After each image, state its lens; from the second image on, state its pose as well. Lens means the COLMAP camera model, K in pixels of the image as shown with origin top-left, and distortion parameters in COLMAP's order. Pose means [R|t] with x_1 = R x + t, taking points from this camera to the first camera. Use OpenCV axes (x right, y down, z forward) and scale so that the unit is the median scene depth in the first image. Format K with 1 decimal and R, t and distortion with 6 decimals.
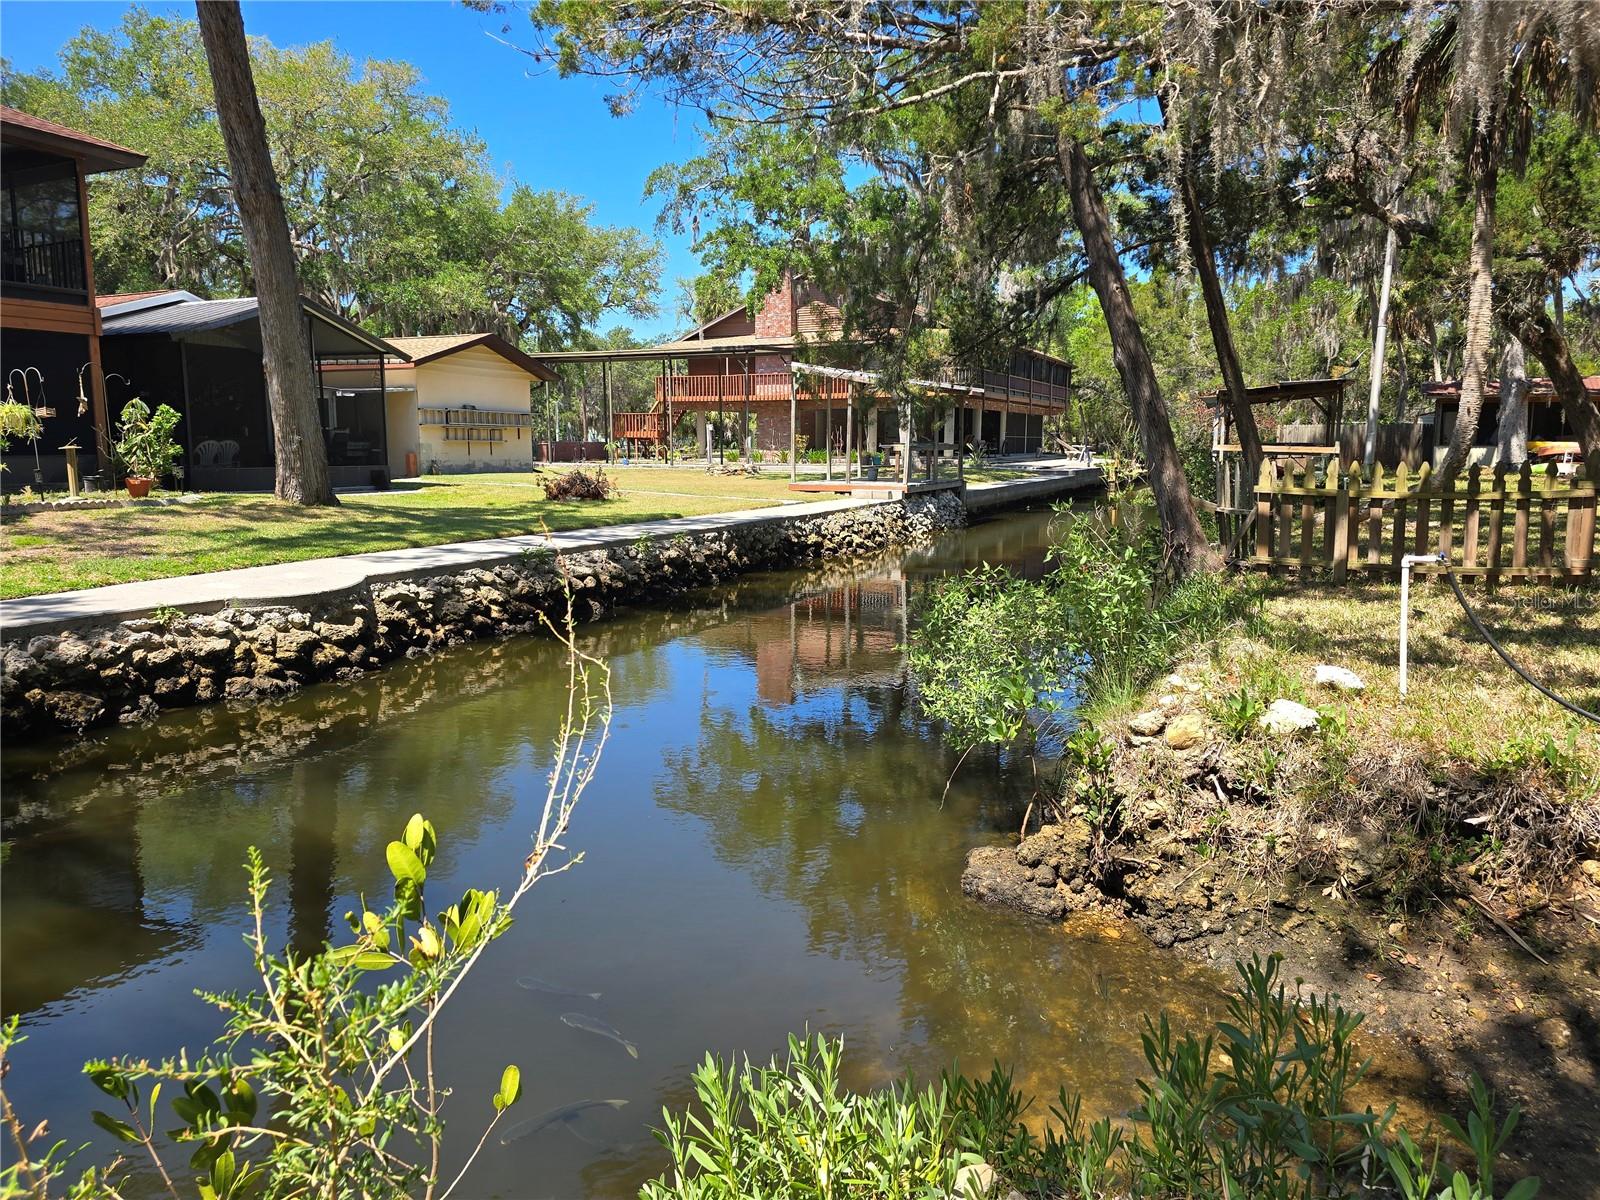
lens RADIAL K [[1076.7, 0, 796.9], [0, 1076.7, 586.1], [0, 0, 1]] dist [0.067514, -0.063599]
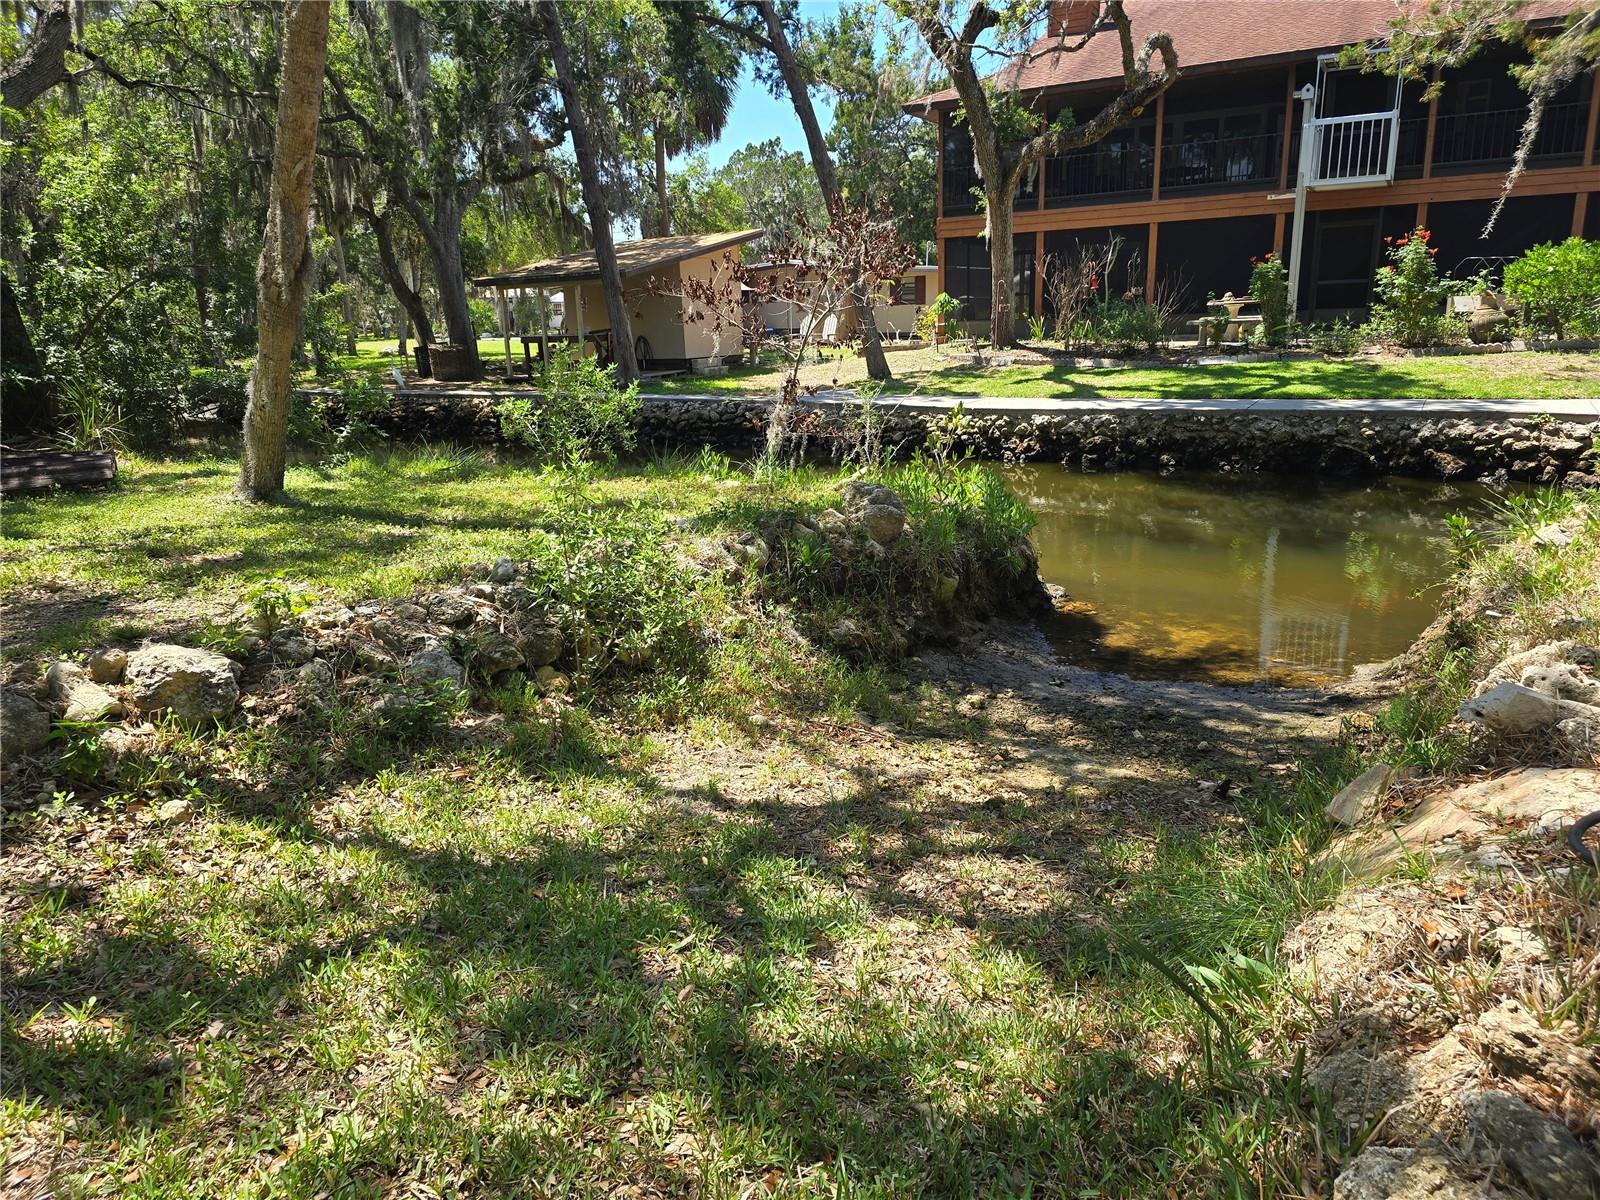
lens RADIAL K [[1076.7, 0, 770.9], [0, 1076.7, 585.4], [0, 0, 1]] dist [0.067514, -0.063599]
pose [[-0.085459, 0.247395, -0.965139, 0.912451], [-0.099225, 0.961753, 0.255313, -0.028518], [0.991388, 0.117585, -0.057643, 0.097498]]
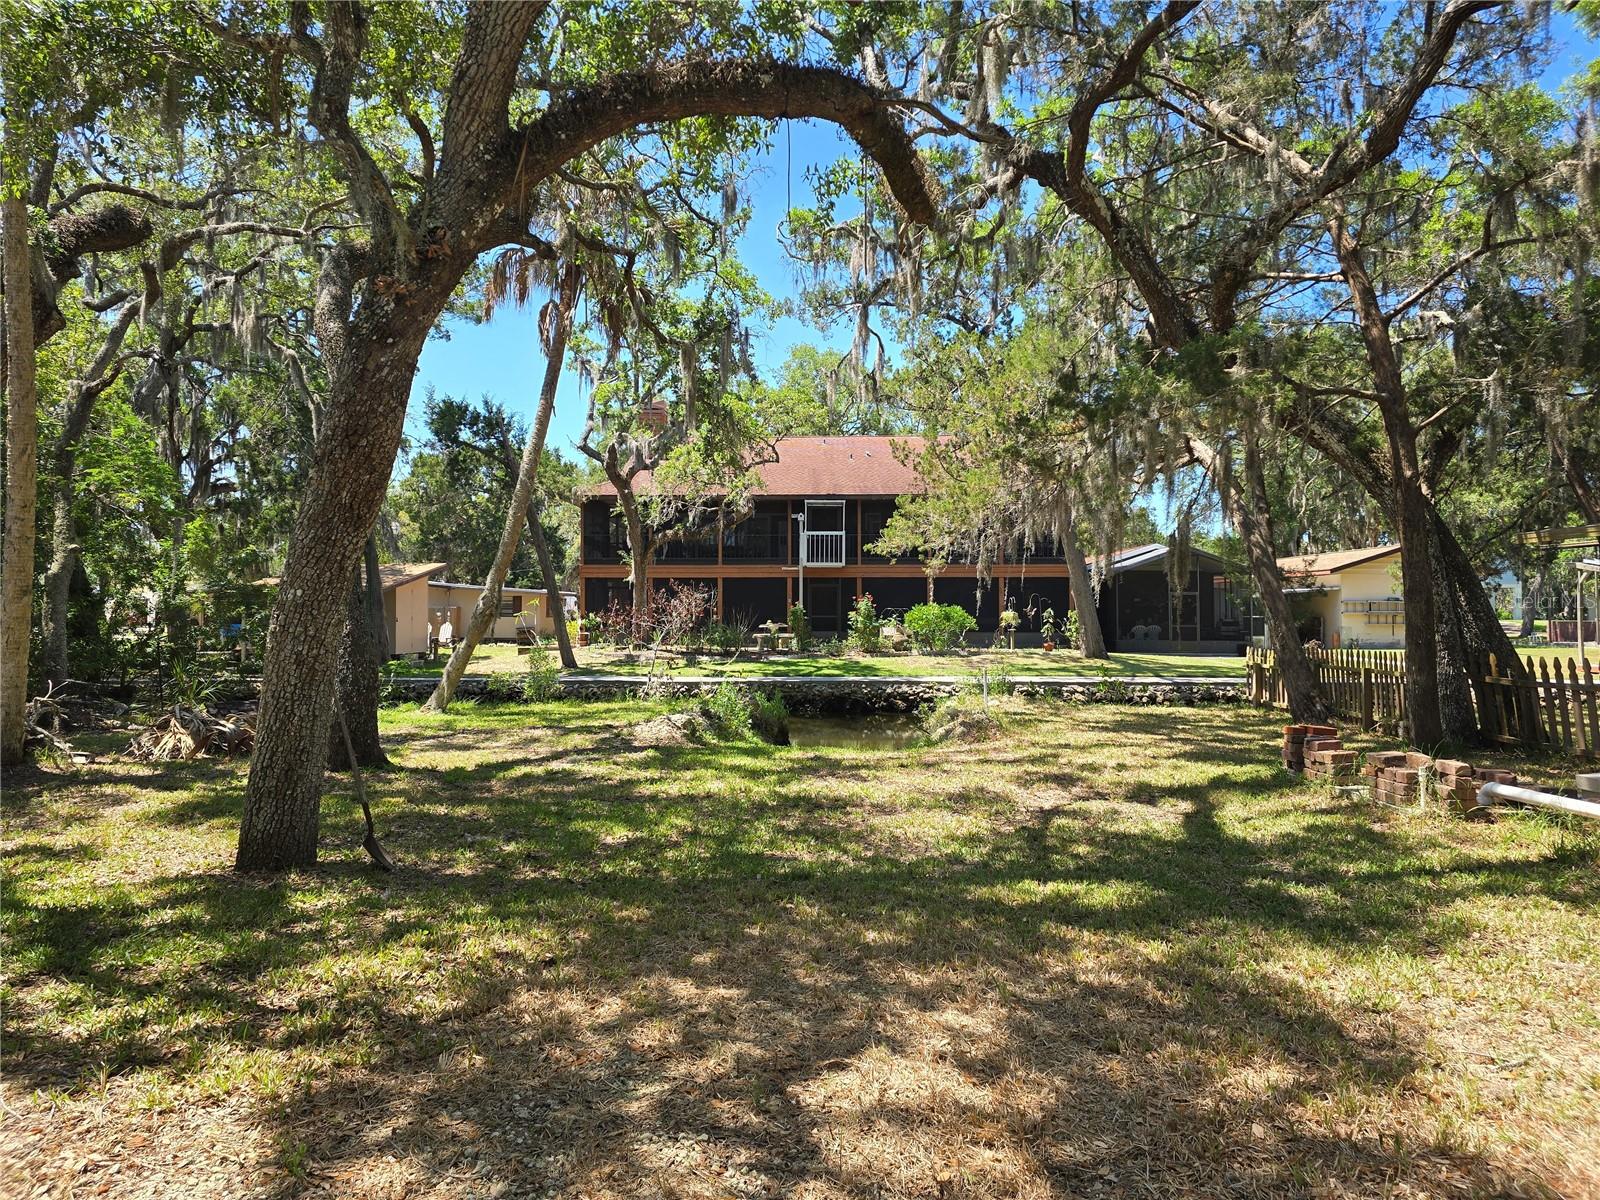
lens RADIAL K [[1076.7, 0, 773.5], [0, 1076.7, 580.1], [0, 0, 1]] dist [0.067514, -0.063599]
pose [[0.389891, -0.025434, -0.920510, 2.071041], [-0.121914, 0.989394, -0.078976, 0.030932], [0.912755, 0.143015, 0.382655, -0.656539]]
